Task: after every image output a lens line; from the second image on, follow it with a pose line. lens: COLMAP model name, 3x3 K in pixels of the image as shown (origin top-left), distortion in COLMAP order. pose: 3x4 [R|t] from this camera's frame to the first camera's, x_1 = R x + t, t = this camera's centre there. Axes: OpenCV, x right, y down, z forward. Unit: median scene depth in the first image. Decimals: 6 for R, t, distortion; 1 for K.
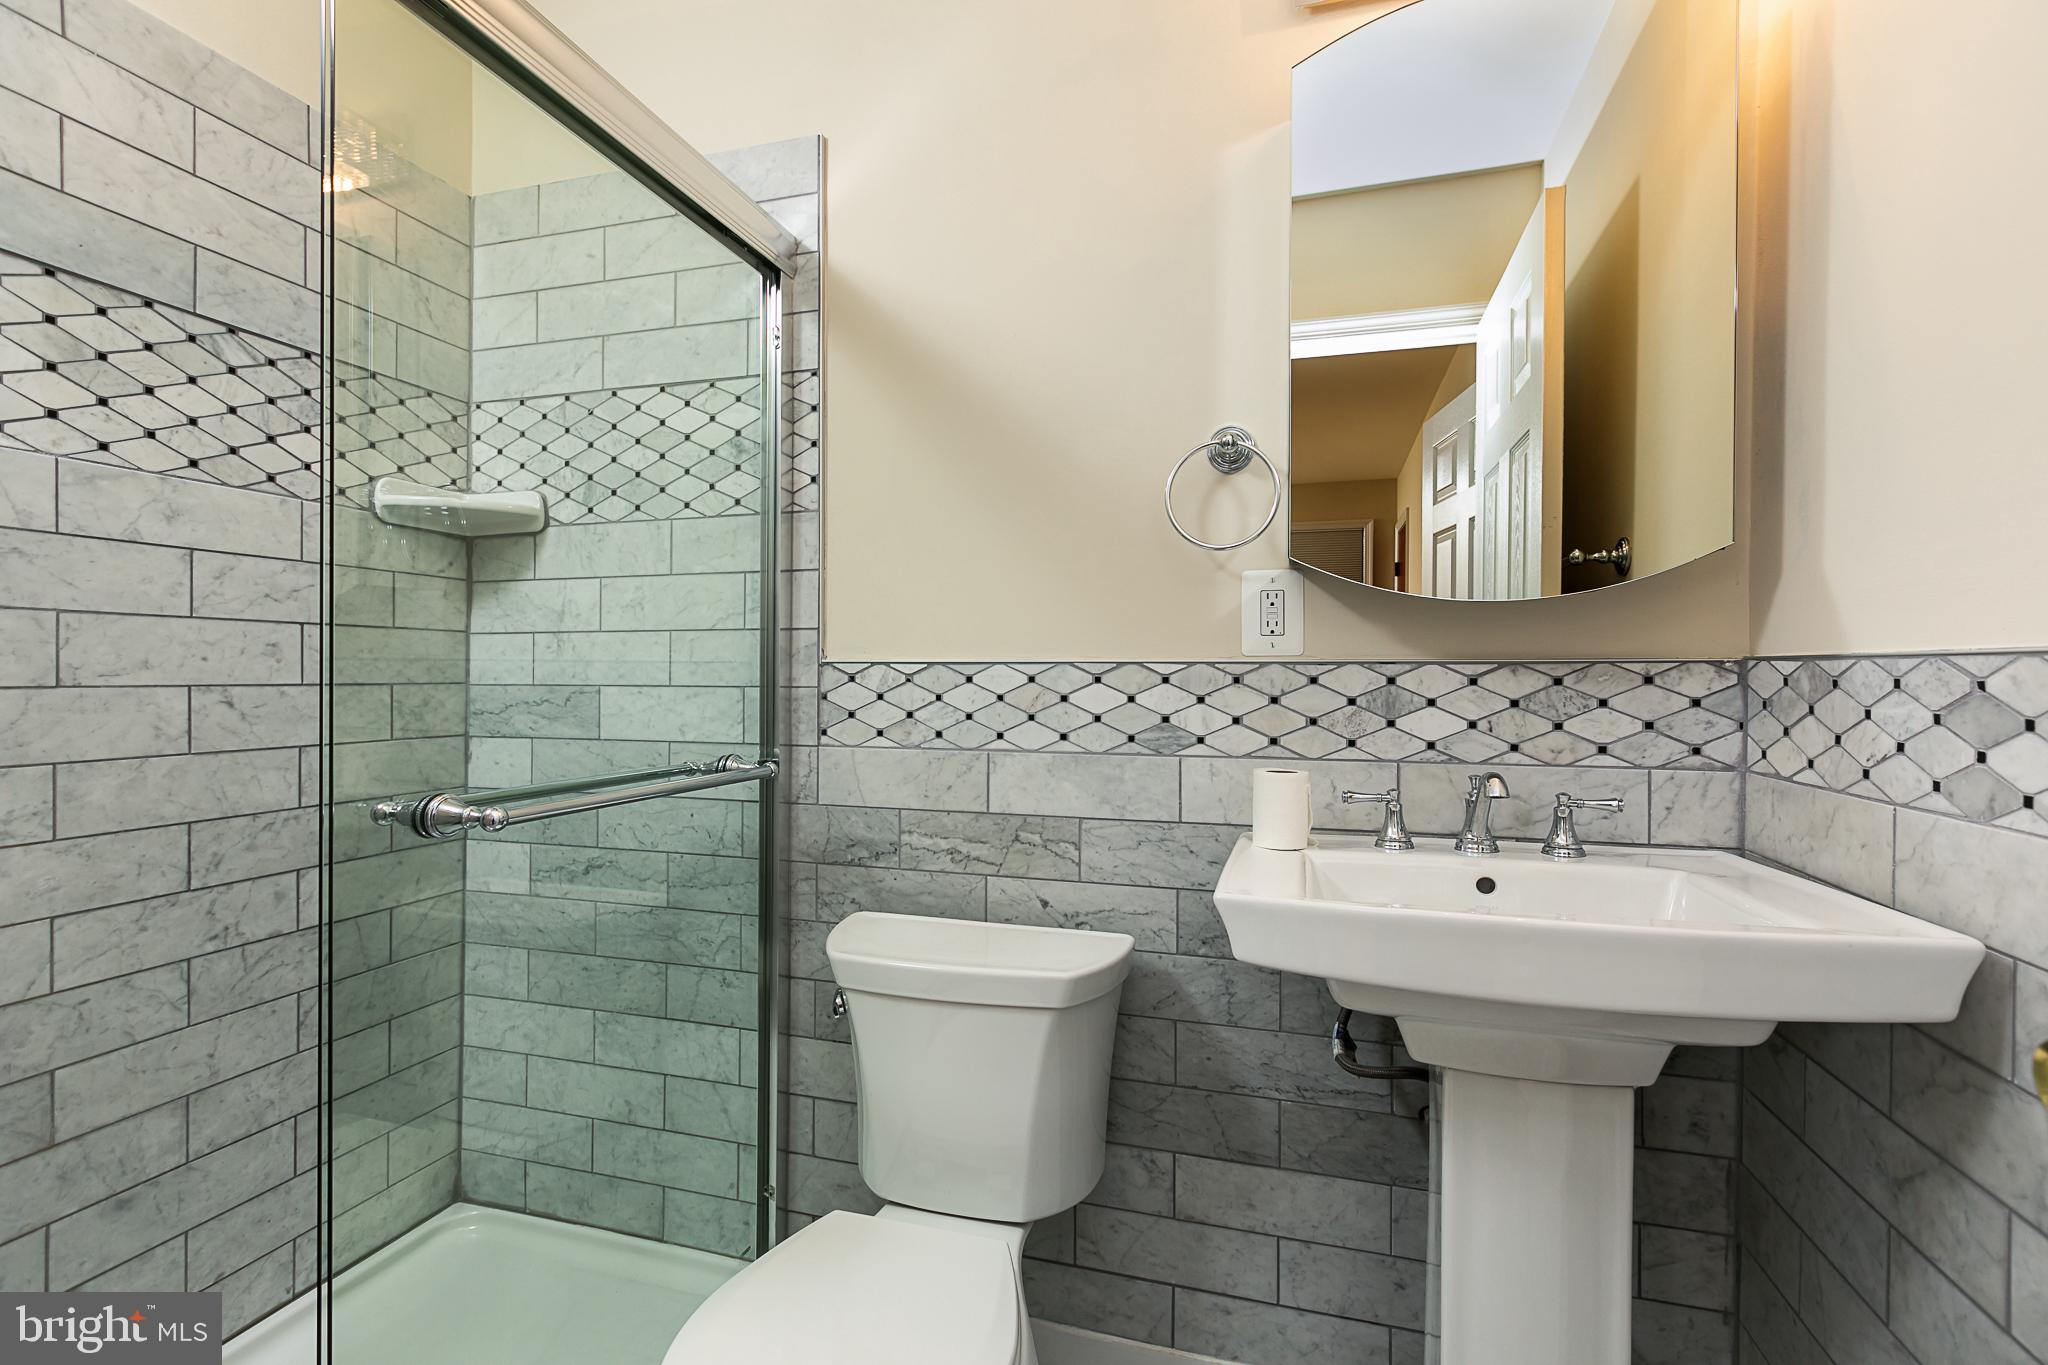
lens RADIAL K [[903.6, 0, 1024.0], [0, 903.6, 682.5], [0, 0, 1]] dist [-0.007252, 0.000025]
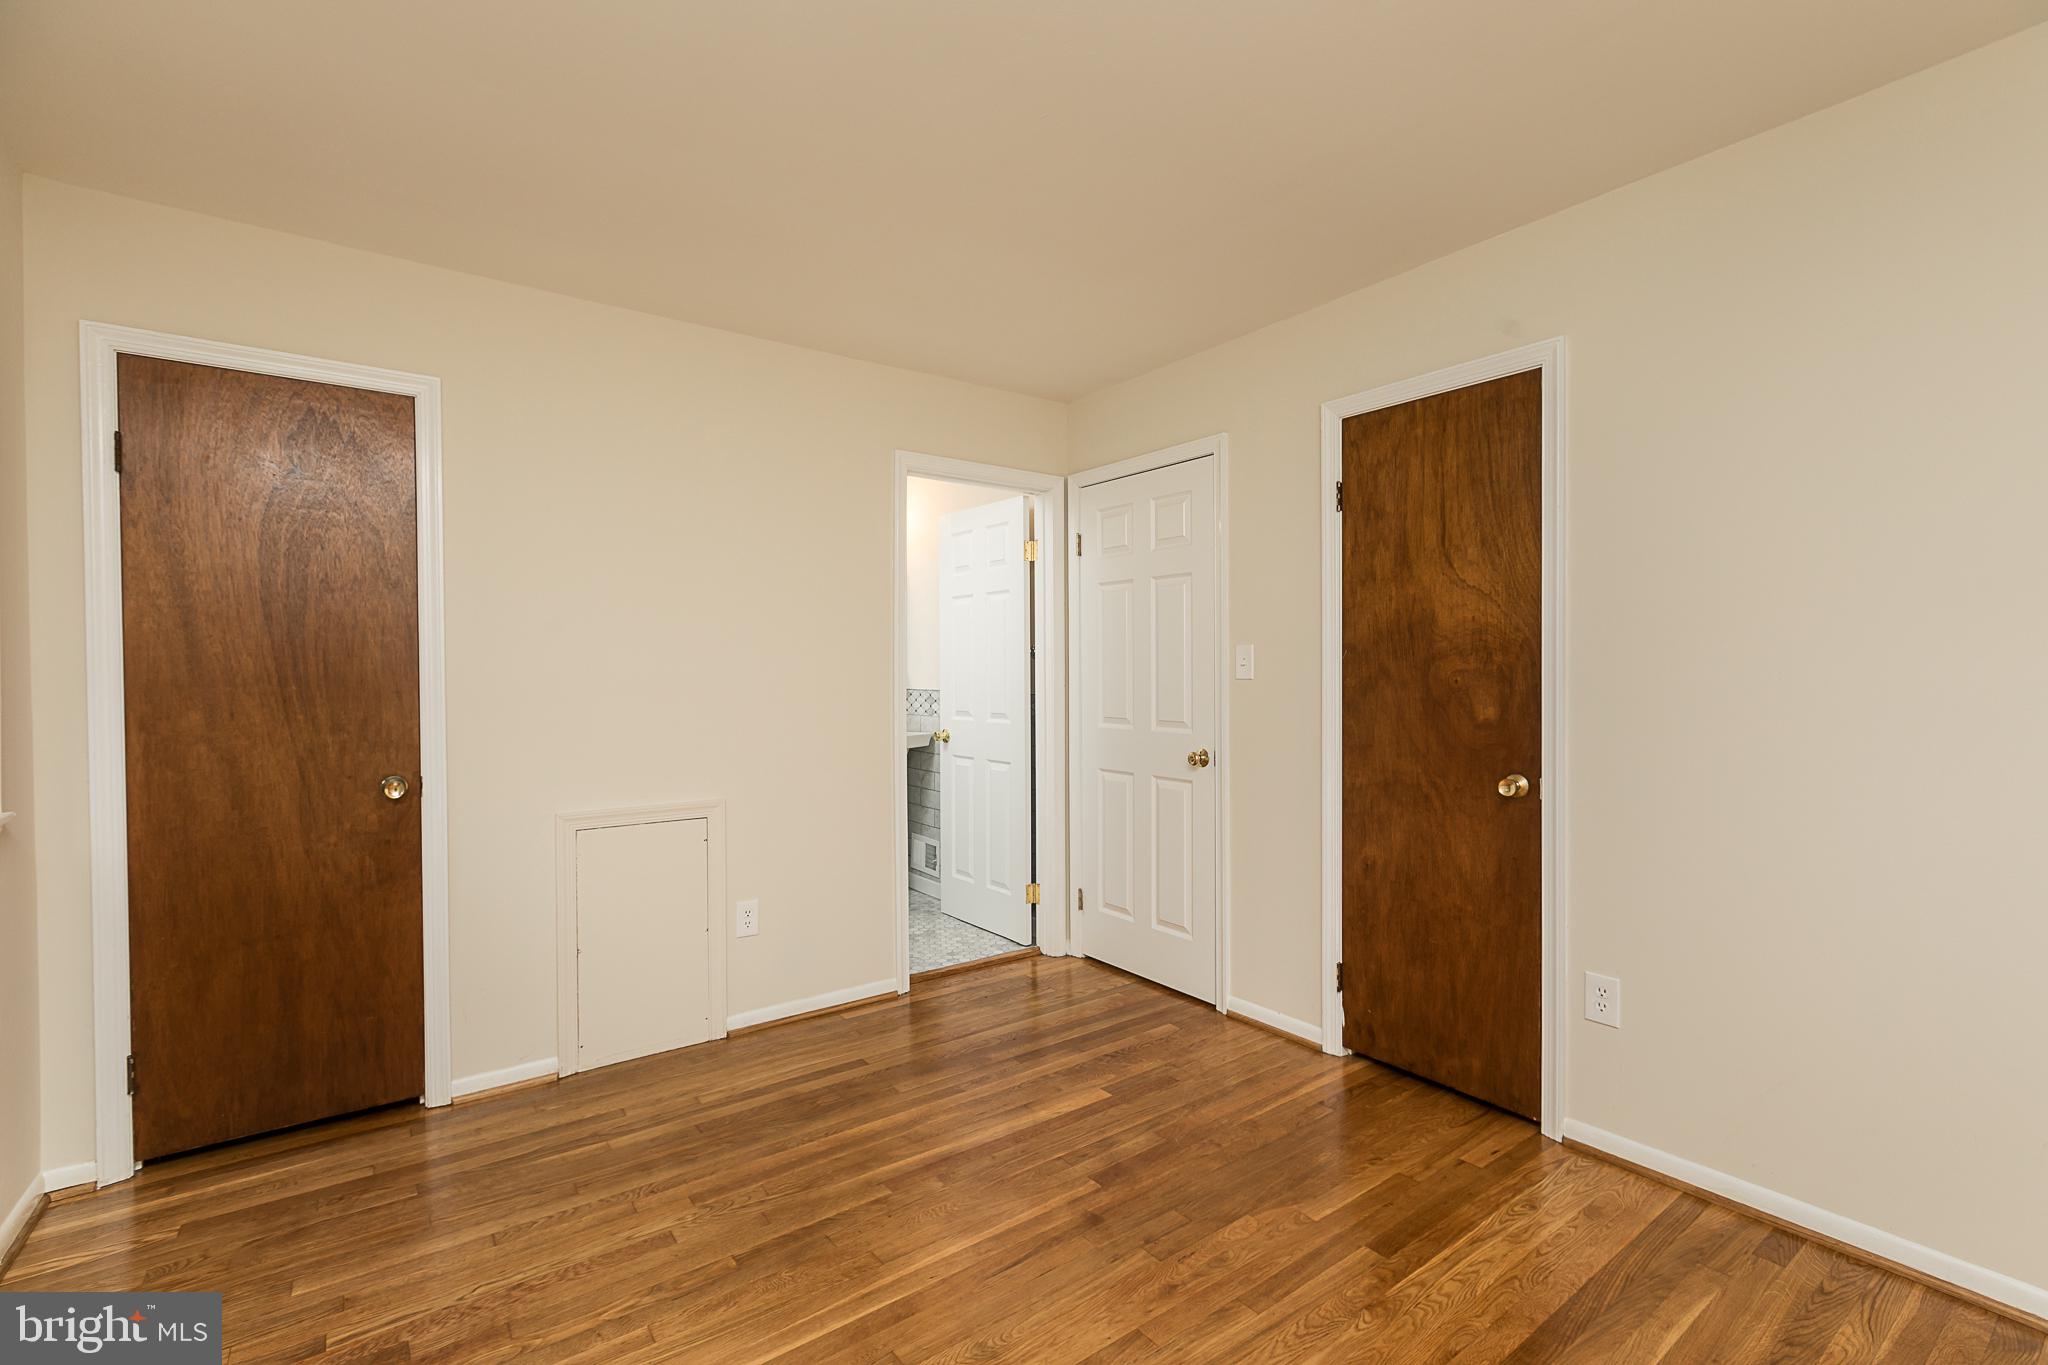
lens RADIAL K [[903.6, 0, 1024.0], [0, 903.6, 682.5], [0, 0, 1]] dist [-0.007252, 0.000025]
pose [[0.596416, -0.021519, 0.802387, -3.286502], [0.014580, 0.999766, 0.015975, -0.158707], [-0.802543, 0.002171, 0.596590, -3.000356]]
